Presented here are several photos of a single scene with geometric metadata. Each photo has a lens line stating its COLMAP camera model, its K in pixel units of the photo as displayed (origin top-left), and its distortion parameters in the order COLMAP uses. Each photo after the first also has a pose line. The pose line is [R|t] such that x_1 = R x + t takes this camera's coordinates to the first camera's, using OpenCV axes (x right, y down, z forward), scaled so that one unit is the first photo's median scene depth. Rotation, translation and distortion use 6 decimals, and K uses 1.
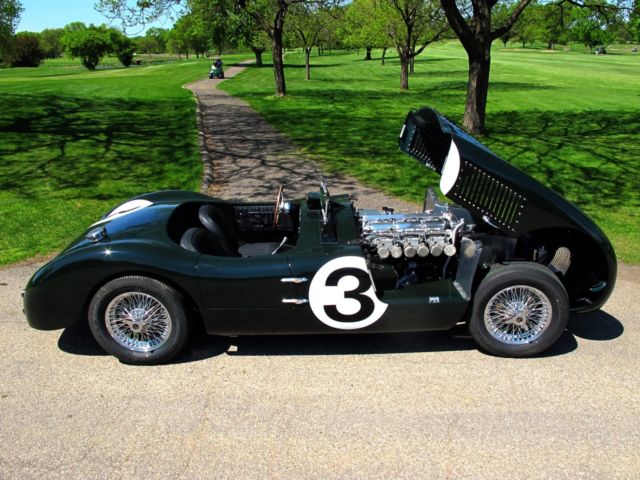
lens RADIAL K [[536.4, 0, 323.3], [0, 536.4, 242.7], [0, 0, 1]] dist [-0.146138, 0.118411]
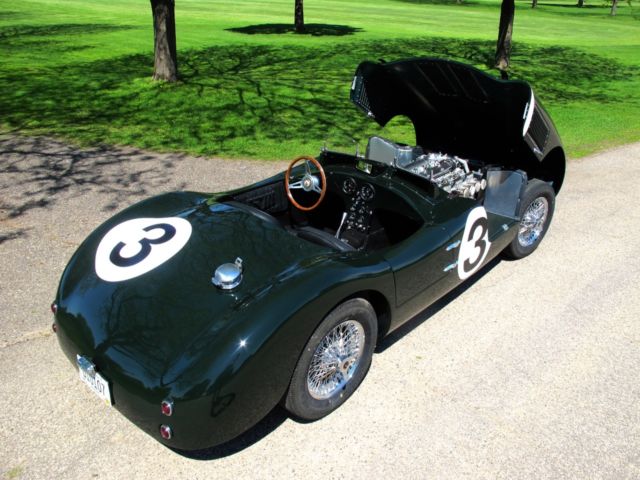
lens RADIAL K [[536.4, 0, 323.3], [0, 536.4, 242.7], [0, 0, 1]] dist [-0.146138, 0.118411]
pose [[0.675490, -0.292544, 0.676854, -0.636742], [0.217843, 0.956132, 0.195847, -0.130667], [-0.704456, 0.015155, 0.709586, 0.340926]]
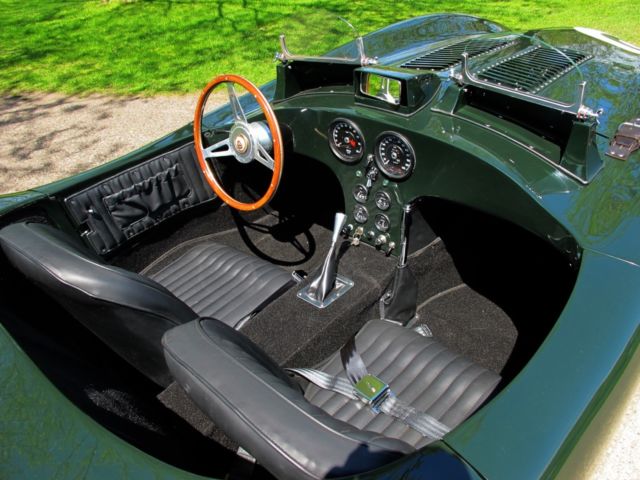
lens RADIAL K [[549.9, 0, 319.8], [0, 549.9, 275.8], [0, 0, 1]] dist [-0.161968, 0.126693]
pose [[0.693764, -0.457631, 0.556116, -0.264568], [0.309059, 0.886628, 0.344054, -0.090485], [-0.650518, -0.066820, 0.756546, 0.647321]]
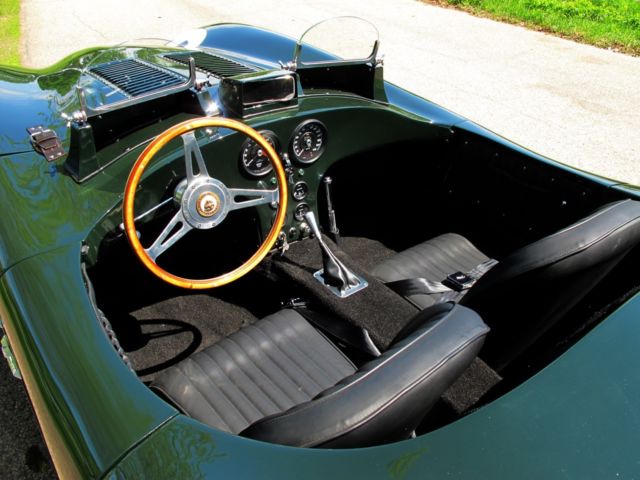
lens RADIAL K [[536.4, 0, 323.3], [0, 536.4, 242.7], [0, 0, 1]] dist [-0.146138, 0.118411]
pose [[-0.581622, -0.427183, 0.692265, -0.291382], [0.280036, 0.693850, 0.663440, -0.201312], [-0.763738, 0.579730, -0.283931, 0.971275]]
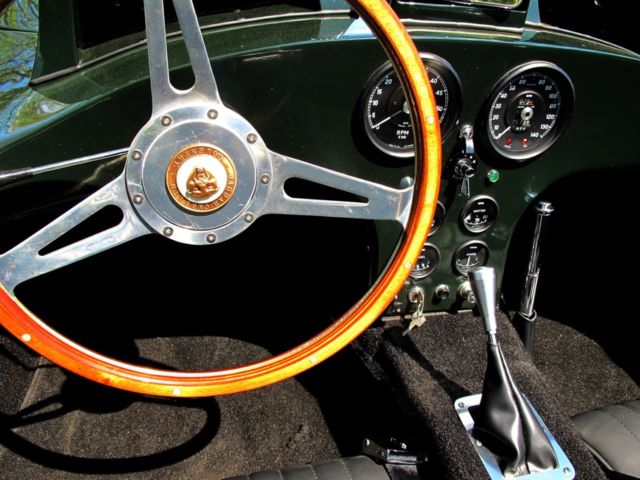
lens RADIAL K [[536.4, 0, 323.3], [0, 536.4, 242.7], [0, 0, 1]] dist [-0.146138, 0.118411]
pose [[-0.194584, -0.519286, 0.832153, -0.162611], [0.273039, 0.786164, 0.554433, -0.098513], [-0.942118, 0.335094, -0.011189, 0.916456]]
